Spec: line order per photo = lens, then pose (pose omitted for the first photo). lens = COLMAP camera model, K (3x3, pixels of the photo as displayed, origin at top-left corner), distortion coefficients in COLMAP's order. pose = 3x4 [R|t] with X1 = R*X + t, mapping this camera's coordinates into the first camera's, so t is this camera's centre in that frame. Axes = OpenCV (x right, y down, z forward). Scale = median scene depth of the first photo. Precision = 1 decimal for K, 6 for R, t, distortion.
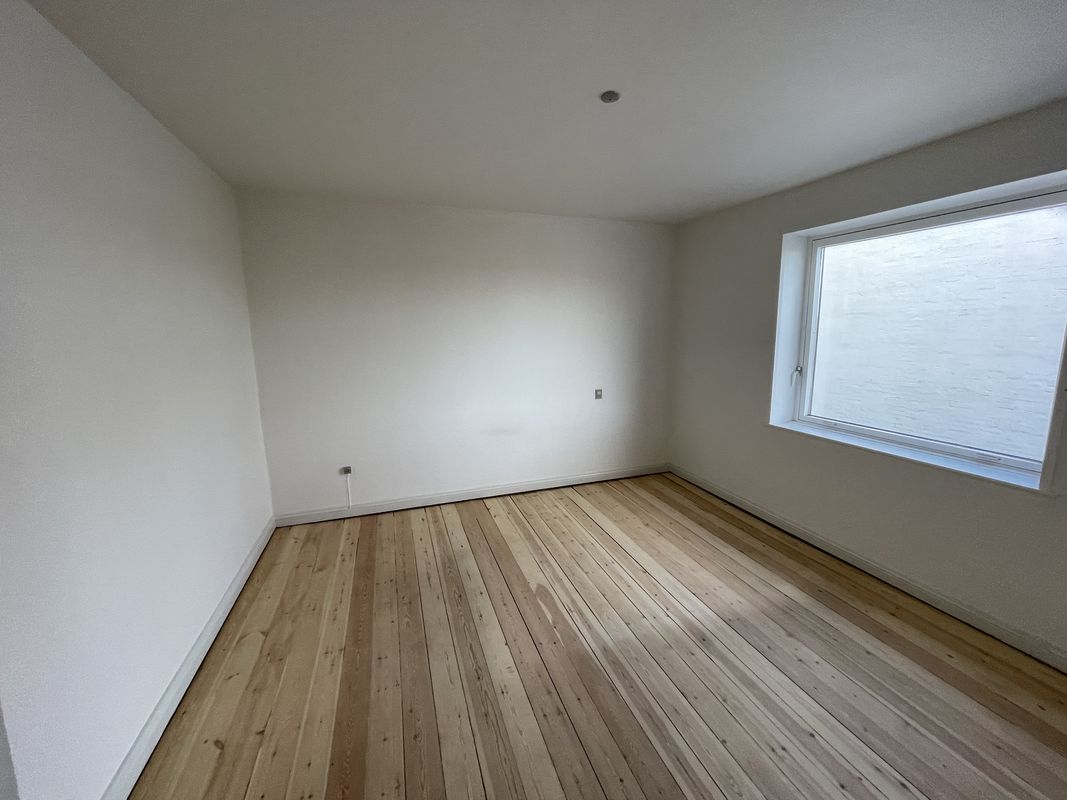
lens RADIAL K [[436.6, 0, 530.5], [0, 436.6, 398.8], [0, 0, 1]] dist [-0.001650, -0.000320]
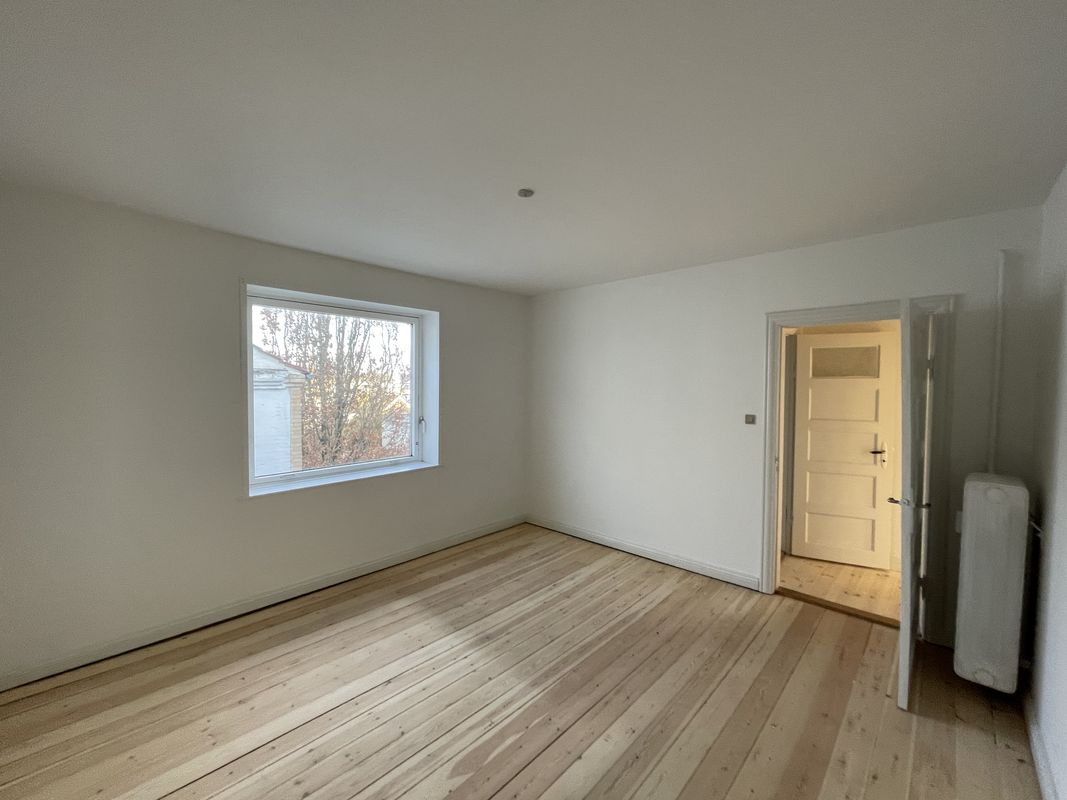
lens RADIAL K [[436.6, 0, 546.2], [0, 436.6, 397.4], [0, 0, 1]] dist [-0.001650, -0.000320]
pose [[-0.486069, -0.025256, 0.873555, -0.709016], [0.141121, 0.984195, 0.106979, -0.209531], [-0.862451, 0.175276, -0.474823, 1.280174]]
